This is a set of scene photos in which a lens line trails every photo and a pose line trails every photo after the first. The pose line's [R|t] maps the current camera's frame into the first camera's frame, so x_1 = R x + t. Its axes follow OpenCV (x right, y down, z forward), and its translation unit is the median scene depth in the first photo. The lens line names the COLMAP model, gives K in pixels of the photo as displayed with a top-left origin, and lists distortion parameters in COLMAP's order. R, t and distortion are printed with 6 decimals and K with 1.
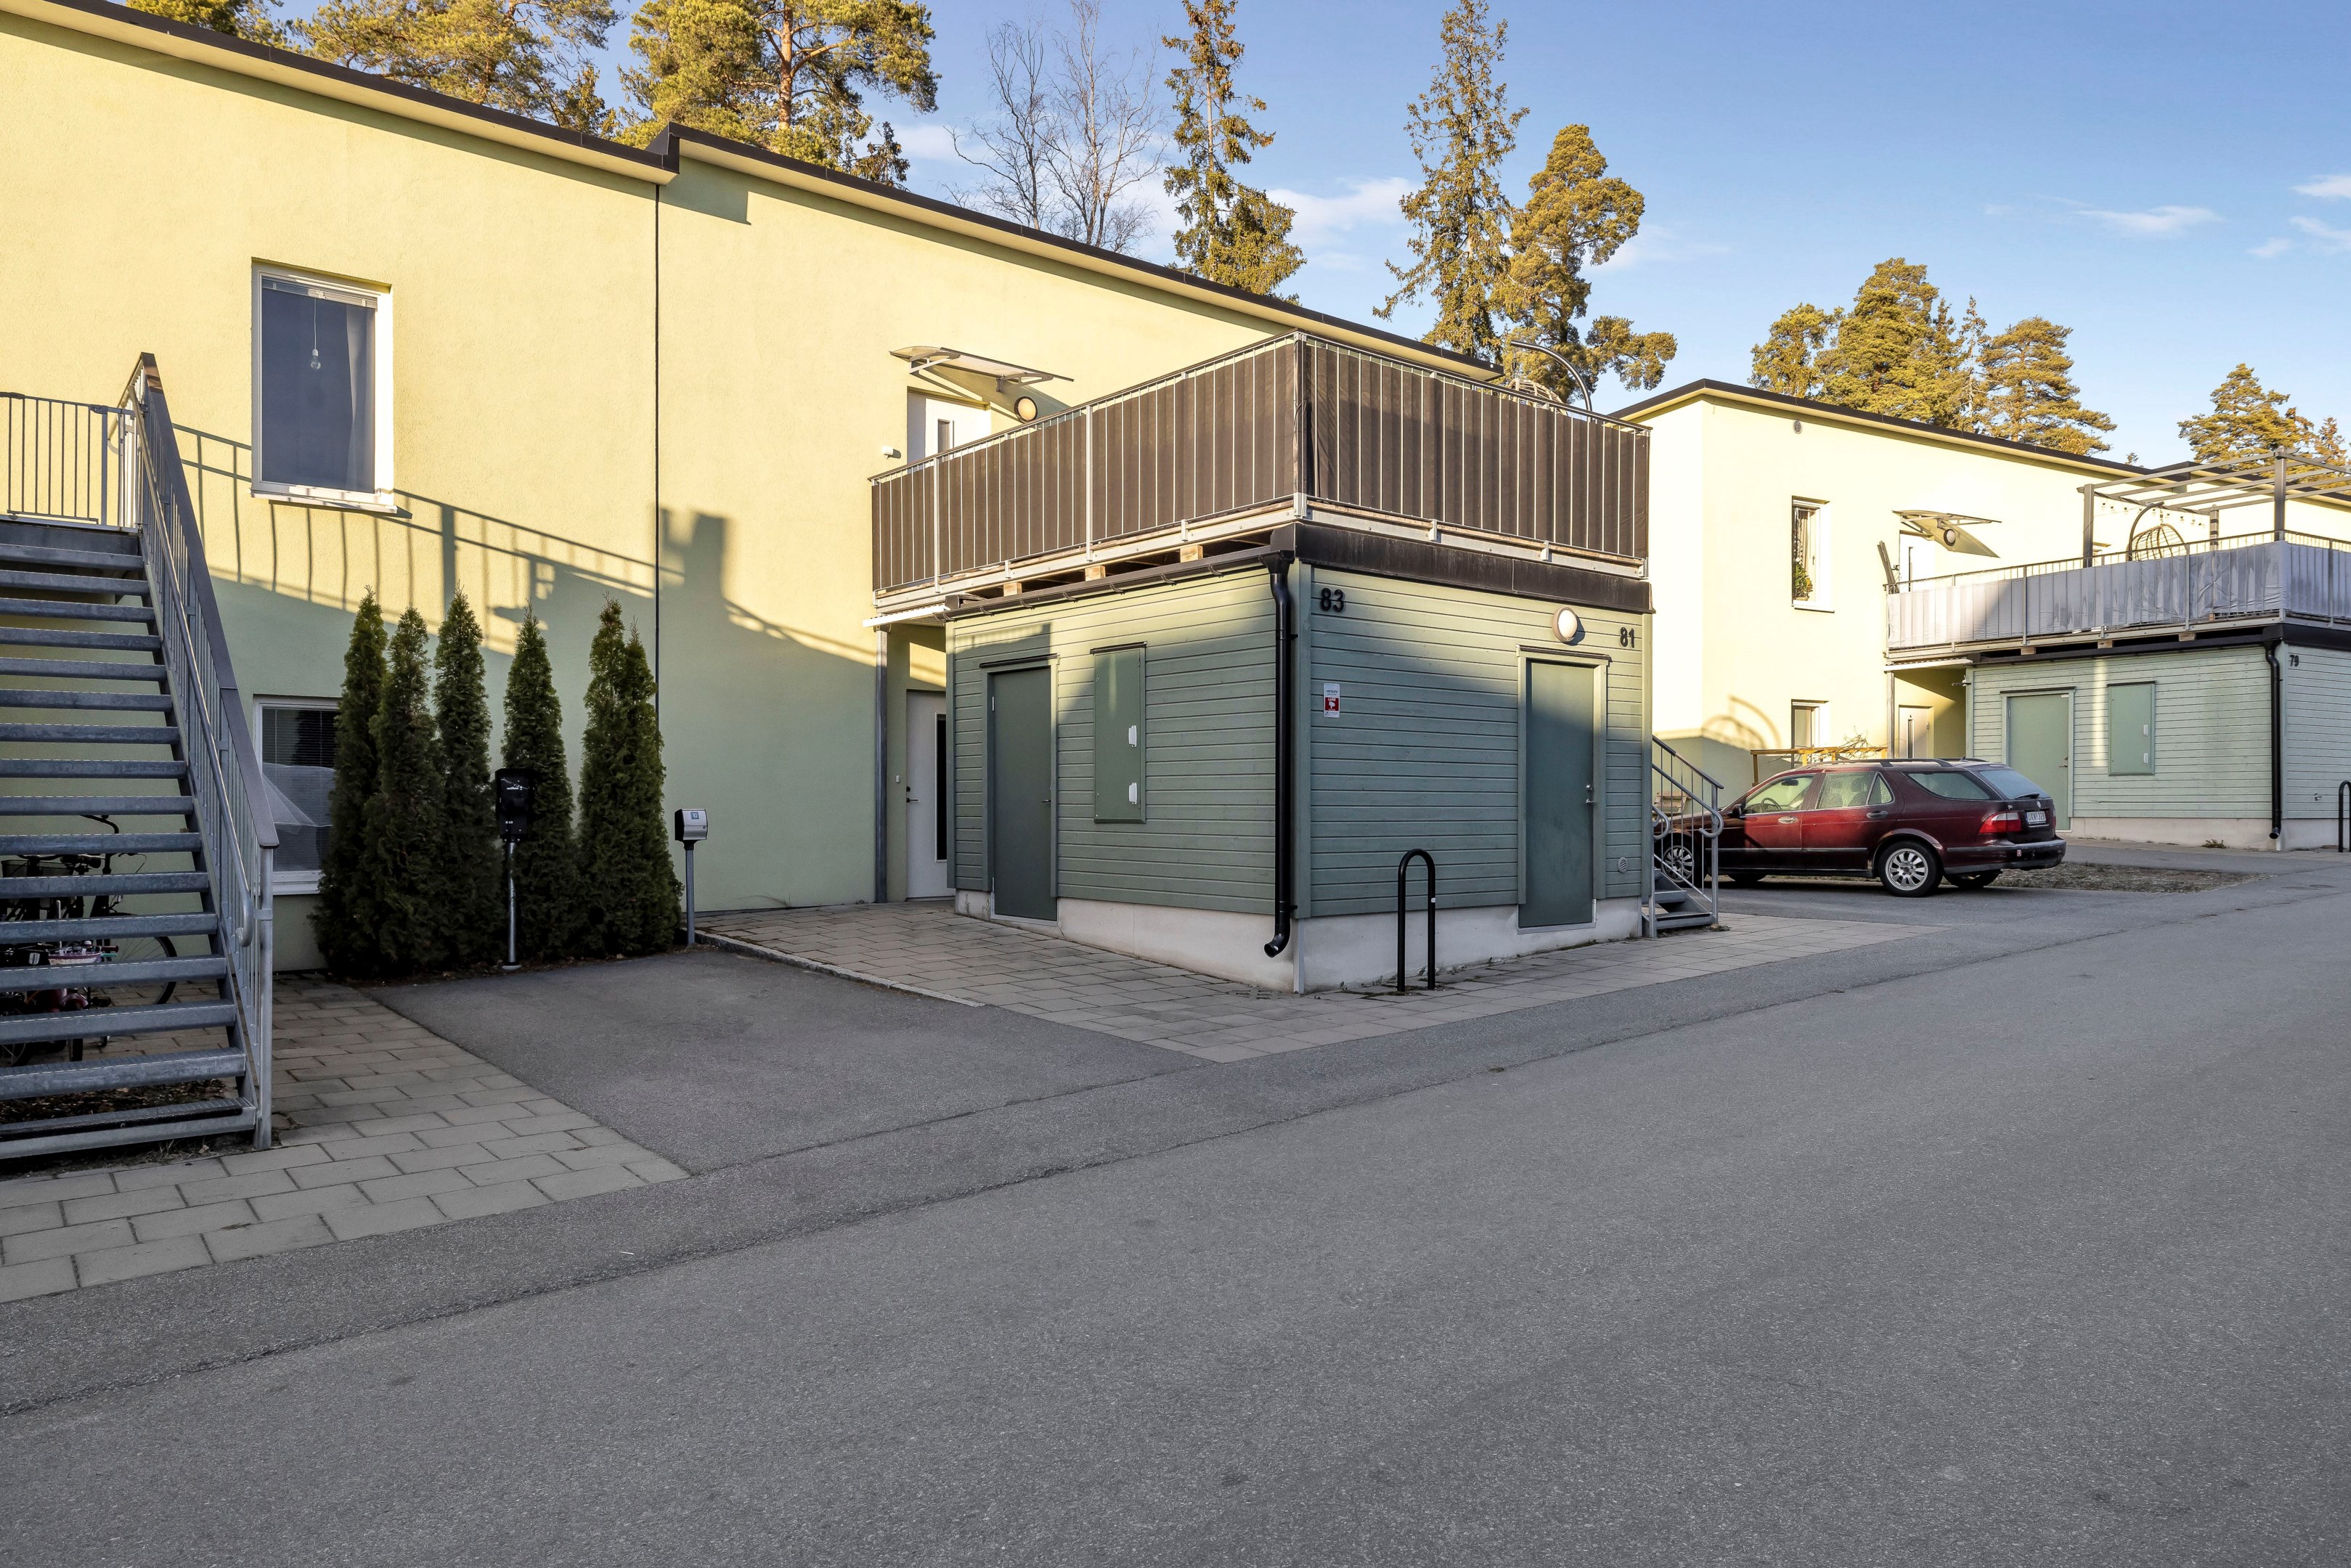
lens RADIAL K [[1433.9, 0, 1175.5], [0, 1433.9, 794.4], [0, 0, 1]] dist [-0.003312, 0.000216]
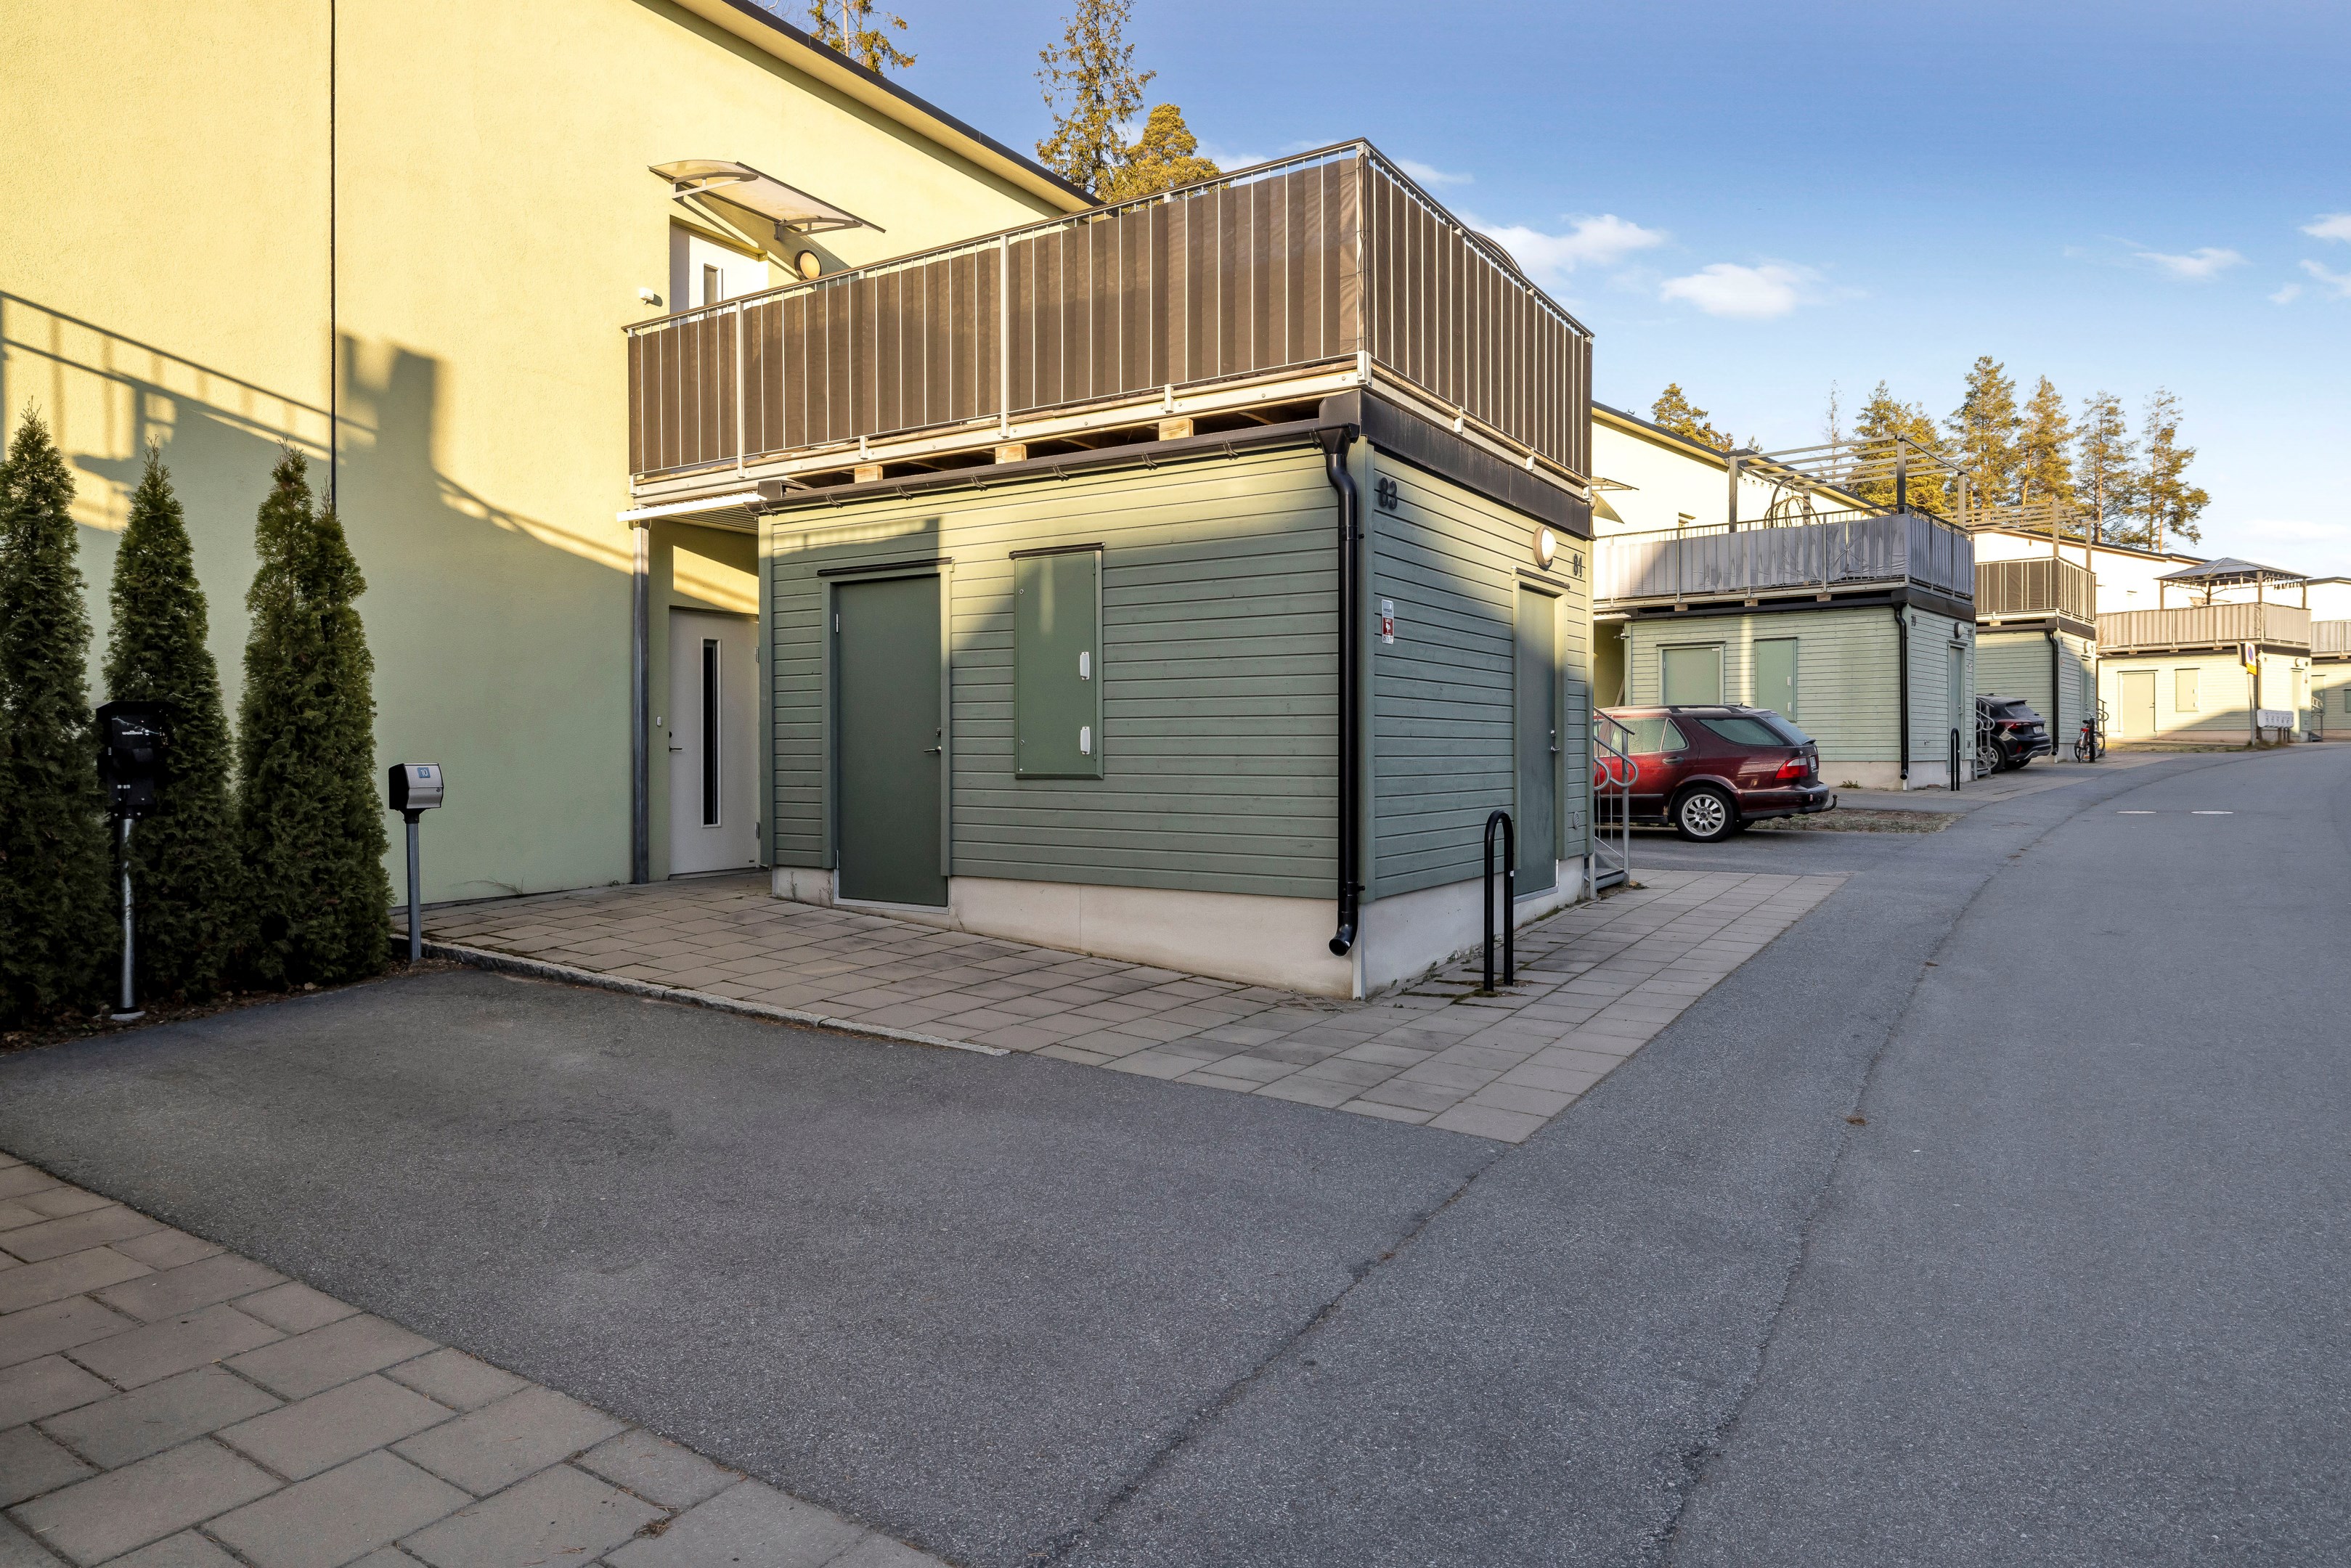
lens RADIAL K [[1385.0, 0, 1170.1], [0, 1385.0, 734.0], [0, 0, 1]] dist [-0.006767, 0.003593]
pose [[0.954601, 0.000715, 0.297886, -0.183998], [0.000468, 0.999992, -0.003899, -0.001090], [-0.297887, 0.003861, 0.954593, 0.250499]]
